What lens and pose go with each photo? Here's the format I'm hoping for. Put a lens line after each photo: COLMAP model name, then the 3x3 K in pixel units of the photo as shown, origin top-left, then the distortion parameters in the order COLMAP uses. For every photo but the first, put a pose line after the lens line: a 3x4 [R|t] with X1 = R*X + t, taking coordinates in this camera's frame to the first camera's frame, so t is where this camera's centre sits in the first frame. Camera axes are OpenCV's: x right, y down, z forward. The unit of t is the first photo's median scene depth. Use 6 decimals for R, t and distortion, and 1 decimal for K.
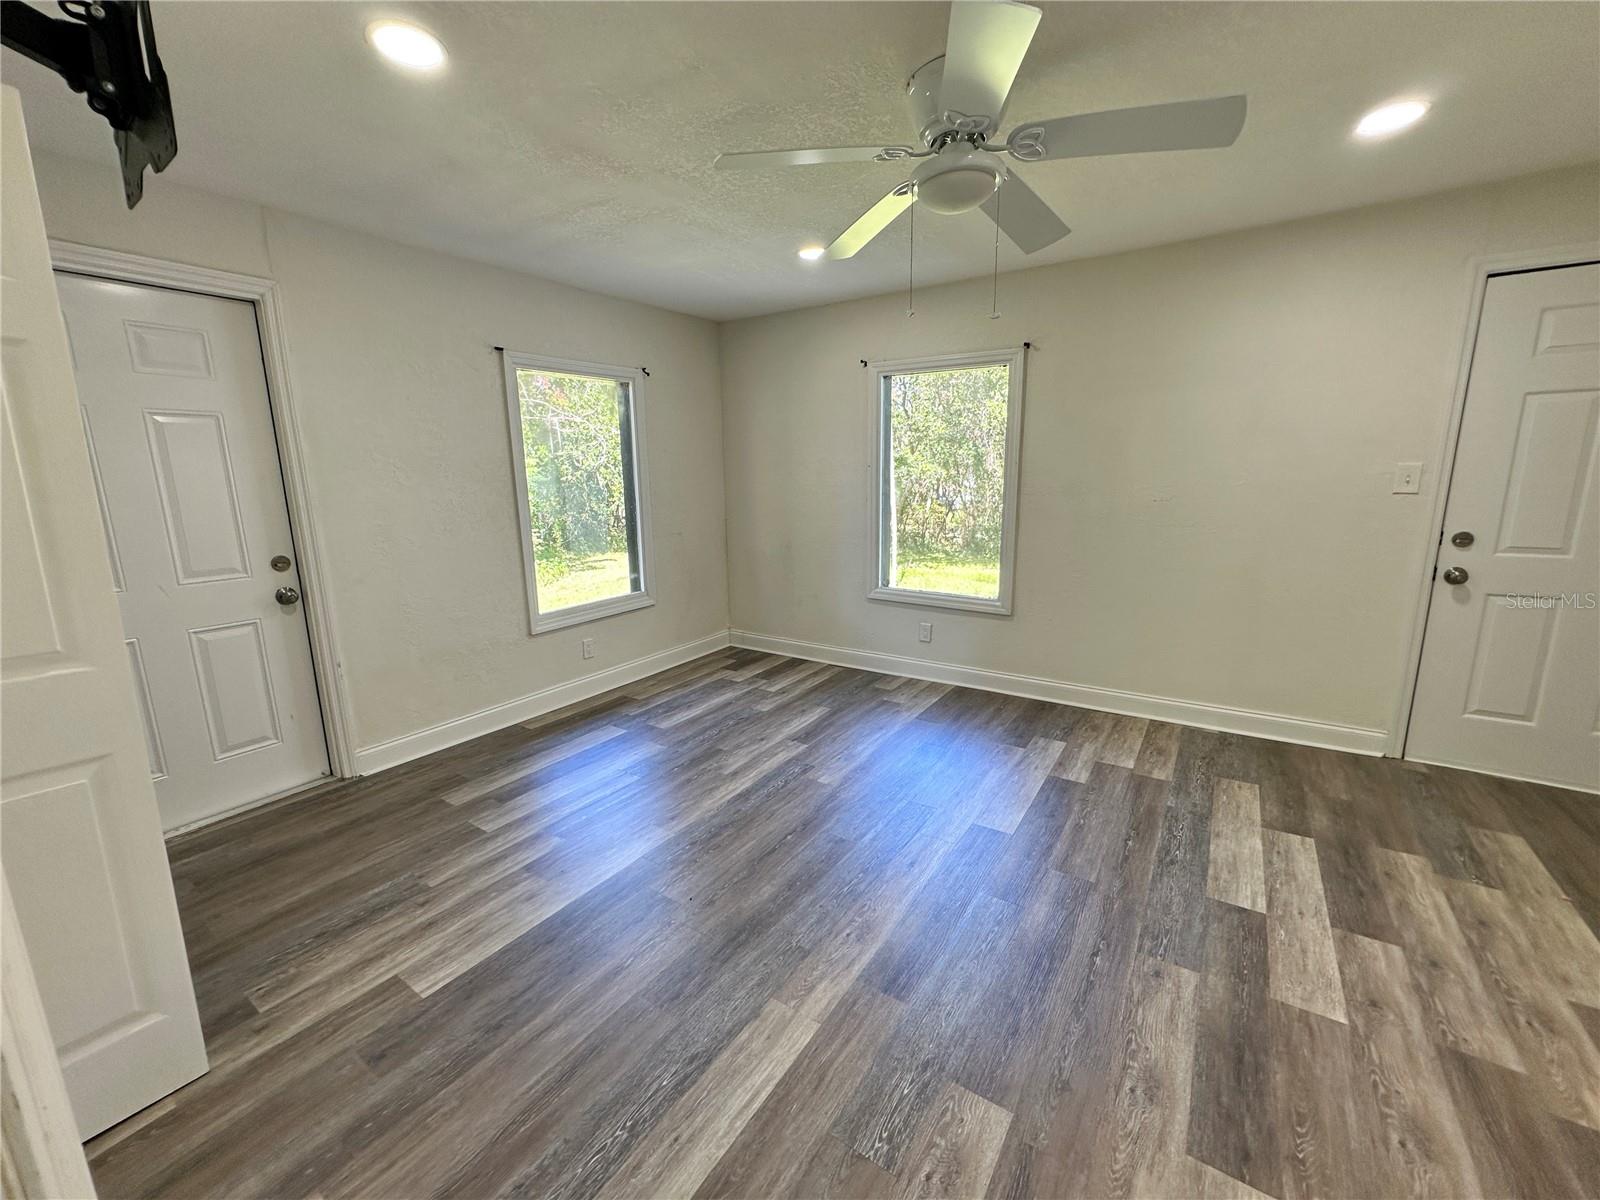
lens RADIAL K [[648.8, 0, 806.4], [0, 648.8, 594.1], [0, 0, 1]] dist [-0.000890, -0.000081]
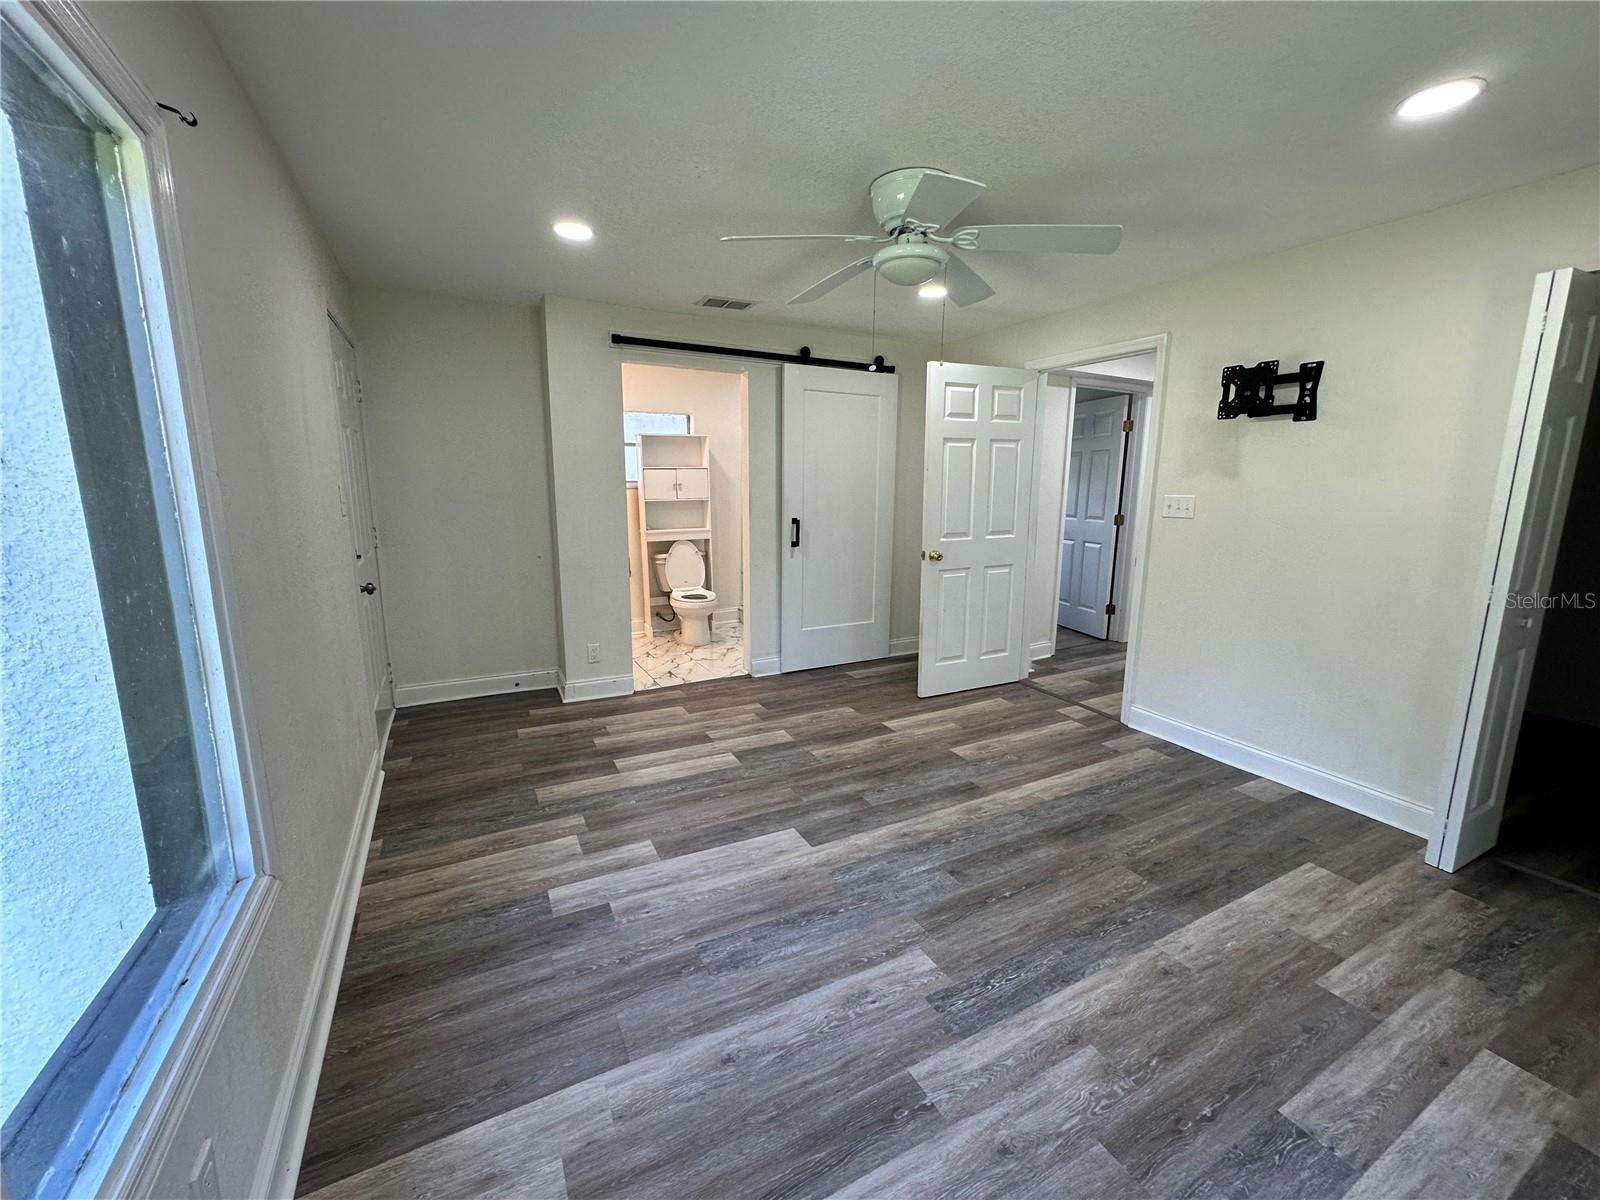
lens RADIAL K [[642.1, 0, 799.5], [0, 642.1, 603.4], [0, 0, 1]] dist [0.000490, -0.000142]
pose [[-0.879793, -0.081492, 0.468320, -0.174466], [0.091989, 0.937386, 0.335926, -0.367132], [-0.466372, 0.338625, -0.817209, 1.914076]]
